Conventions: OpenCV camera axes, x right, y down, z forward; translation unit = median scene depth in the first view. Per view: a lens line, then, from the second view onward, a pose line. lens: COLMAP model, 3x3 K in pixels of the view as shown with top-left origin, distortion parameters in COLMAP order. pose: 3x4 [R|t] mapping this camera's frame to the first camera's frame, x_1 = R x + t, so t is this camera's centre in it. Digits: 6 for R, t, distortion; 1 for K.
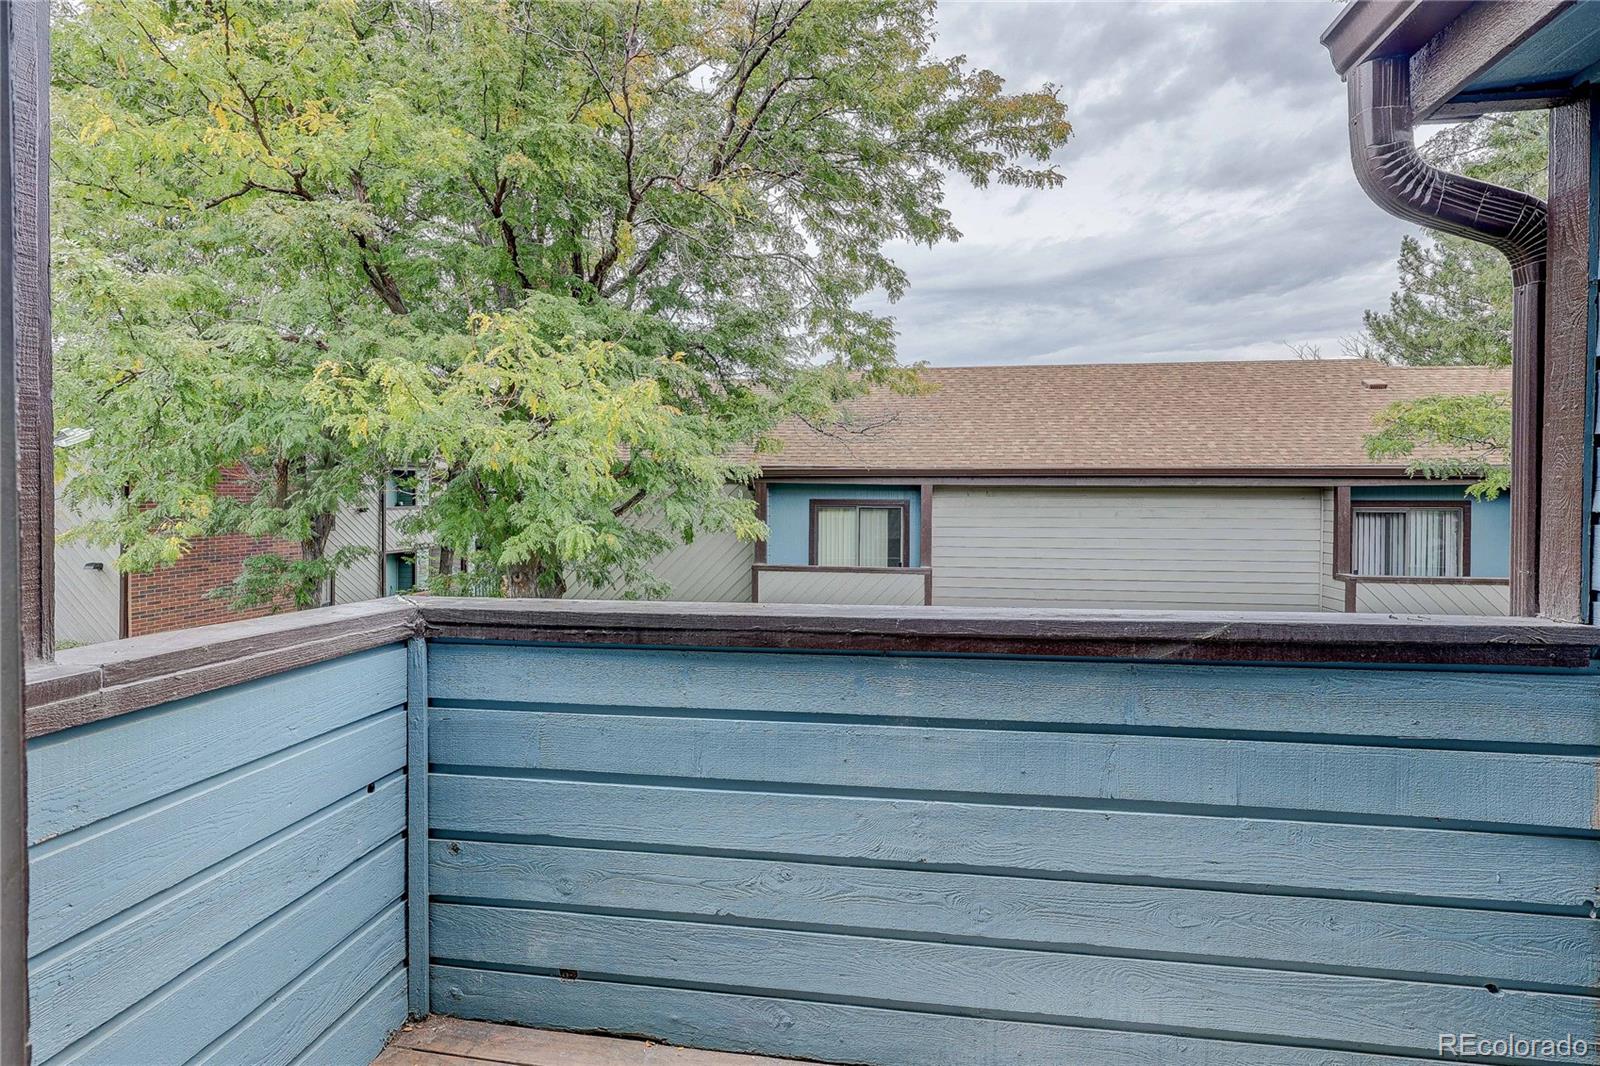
lens RADIAL K [[761.4, 0, 805.8], [0, 761.4, 503.8], [0, 0, 1]] dist [-0.000728, -0.000592]
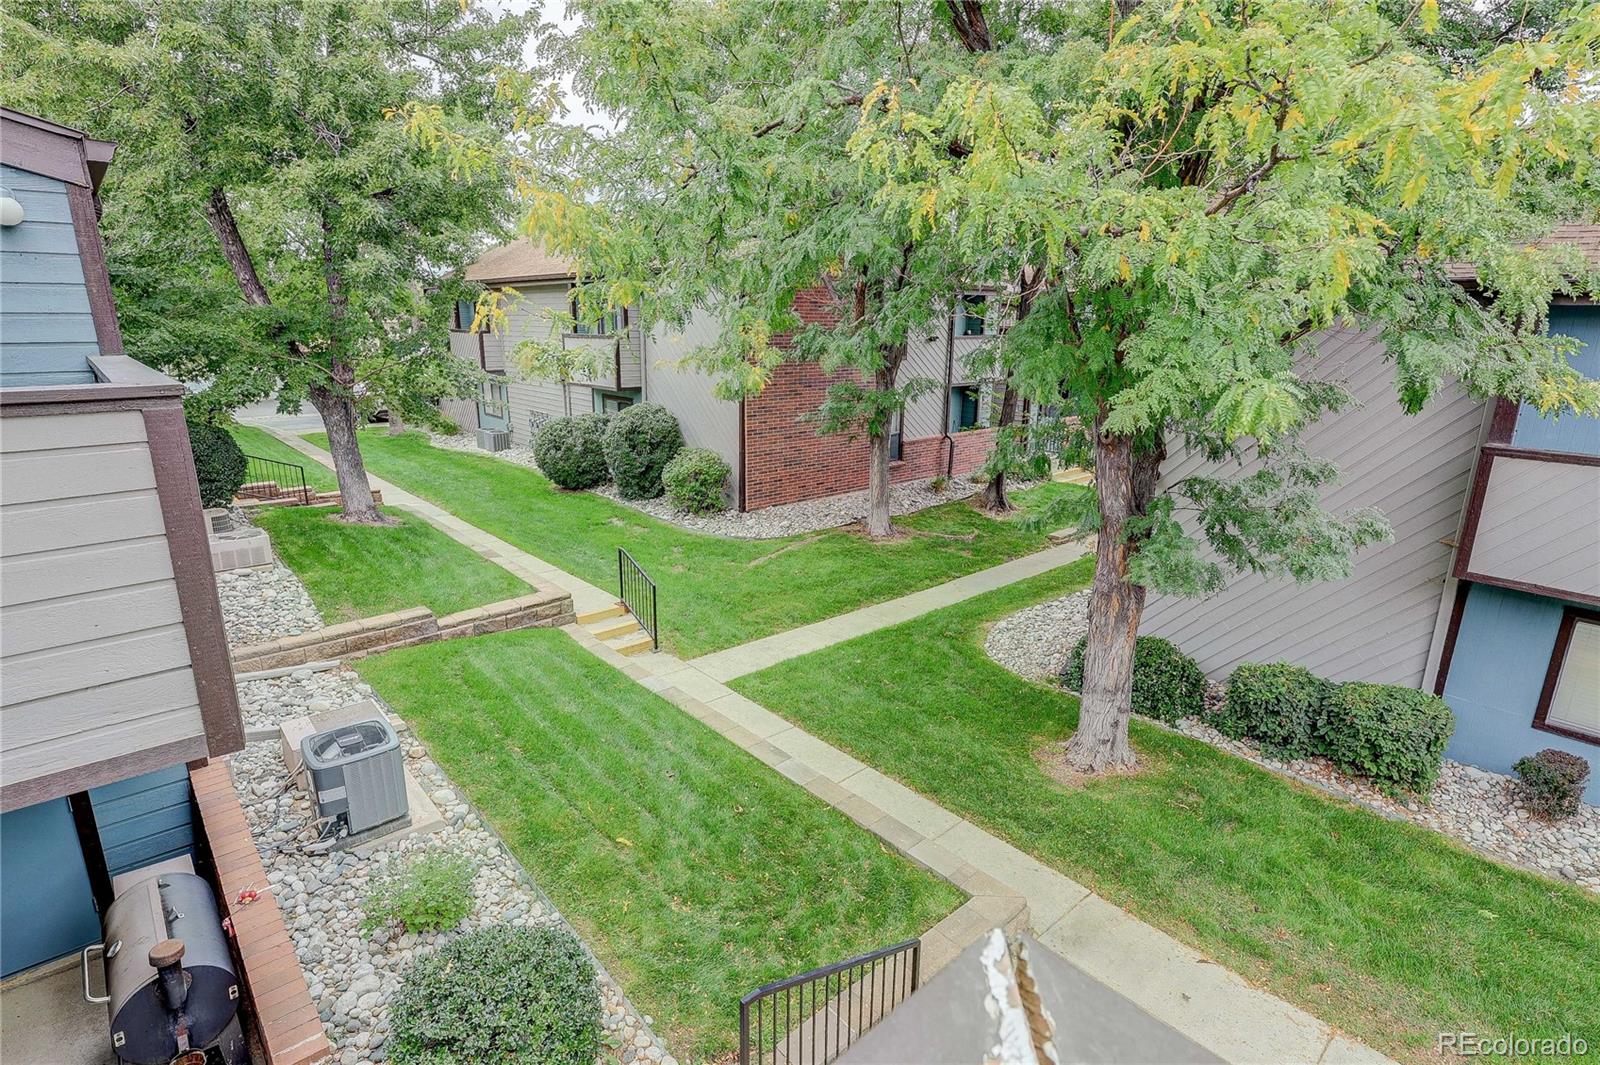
lens RADIAL K [[761.4, 0, 806.2], [0, 761.4, 528.6], [0, 0, 1]] dist [-0.000728, -0.000592]
pose [[0.771073, 0.171011, -0.613353, -0.109008], [-0.013421, 0.967411, 0.252854, -0.001386], [0.636605, -0.186737, 0.748240, 0.196647]]
